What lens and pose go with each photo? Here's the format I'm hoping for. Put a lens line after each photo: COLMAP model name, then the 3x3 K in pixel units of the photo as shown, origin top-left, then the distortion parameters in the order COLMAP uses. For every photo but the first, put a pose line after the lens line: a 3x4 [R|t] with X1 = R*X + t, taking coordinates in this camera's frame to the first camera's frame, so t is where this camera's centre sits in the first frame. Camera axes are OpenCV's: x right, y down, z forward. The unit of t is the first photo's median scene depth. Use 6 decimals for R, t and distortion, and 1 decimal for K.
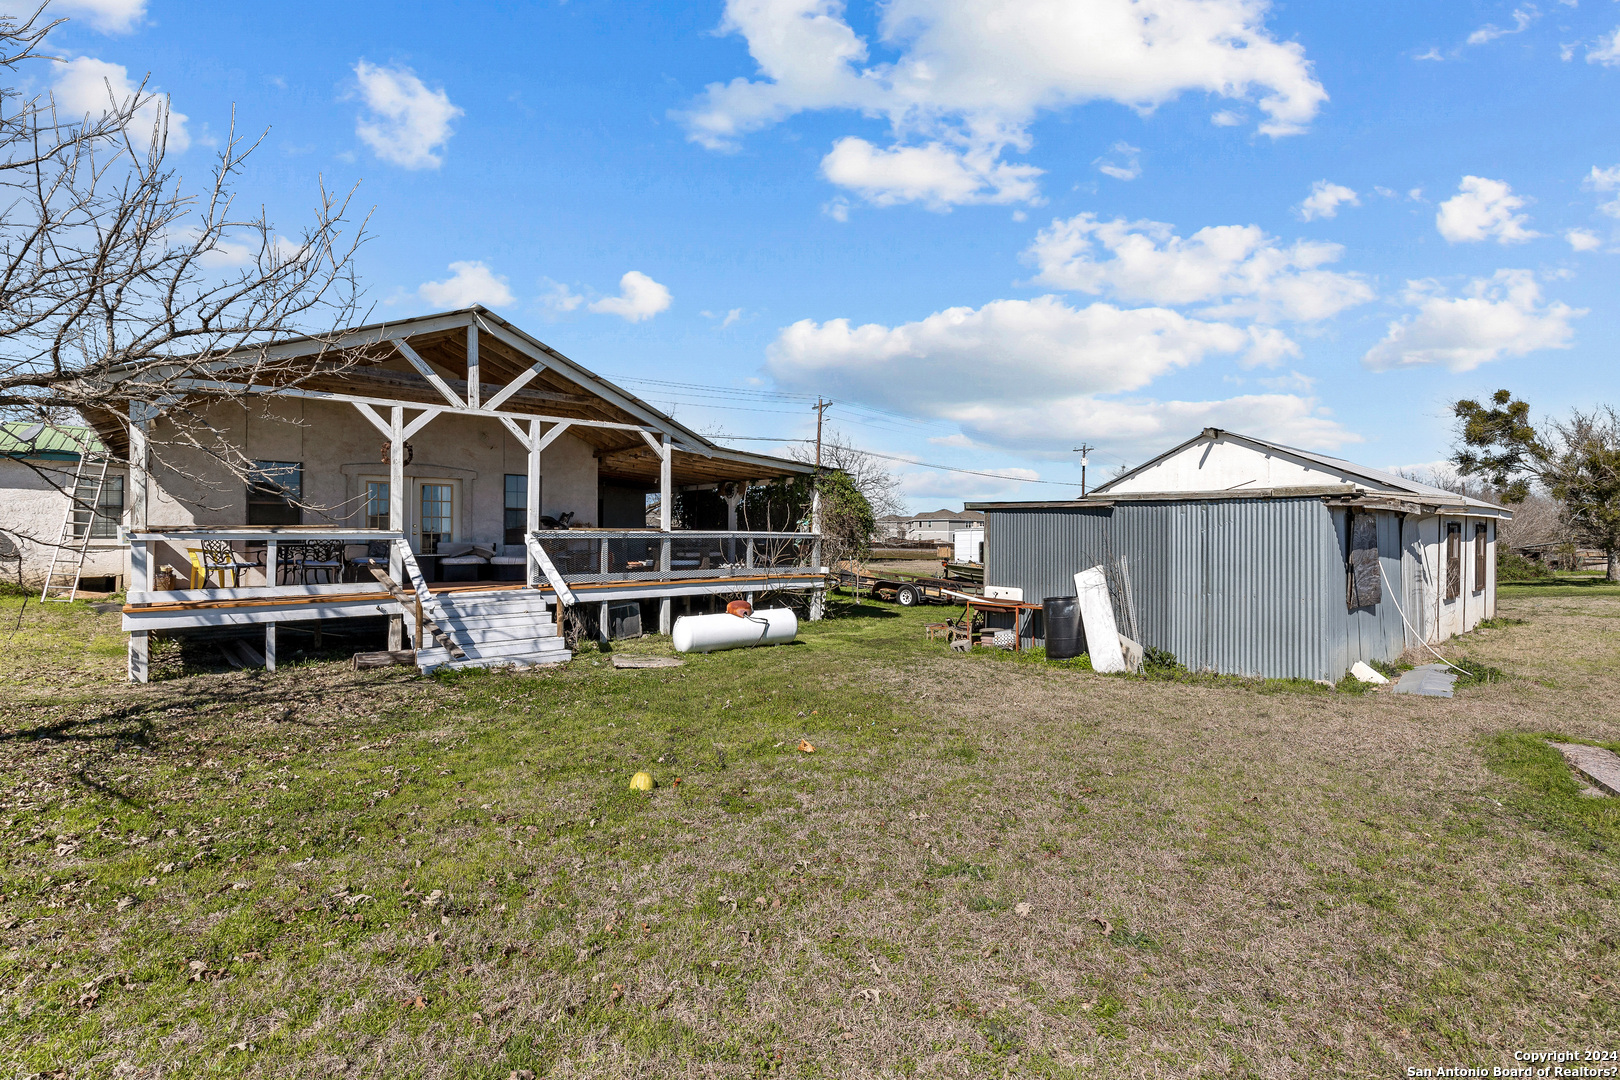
lens RADIAL K [[751.3, 0, 810.2], [0, 751.3, 530.9], [0, 0, 1]] dist [0.001385, -0.000847]
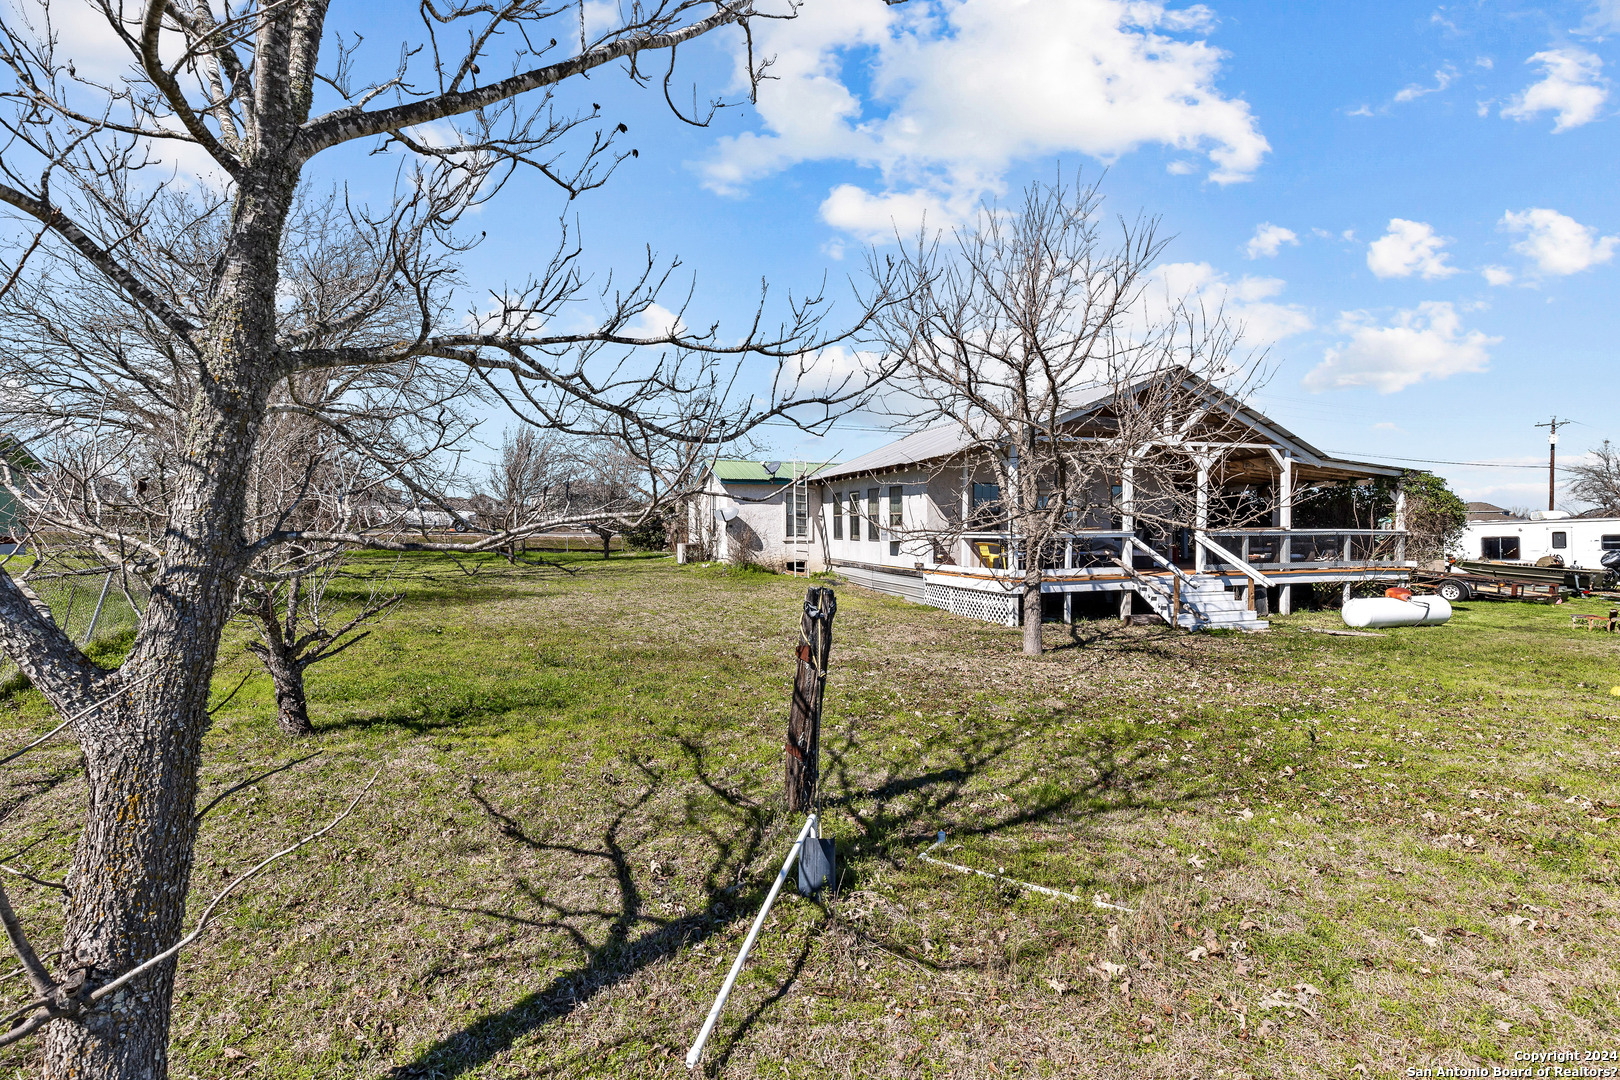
lens RADIAL K [[751.3, 0, 809.8], [0, 751.3, 536.6], [0, 0, 1]] dist [0.001385, -0.000847]
pose [[0.923749, -0.000554, -0.382997, -0.443988], [0.006186, 0.999890, 0.013475, -0.009614], [0.382948, -0.014817, 0.923651, -0.420041]]
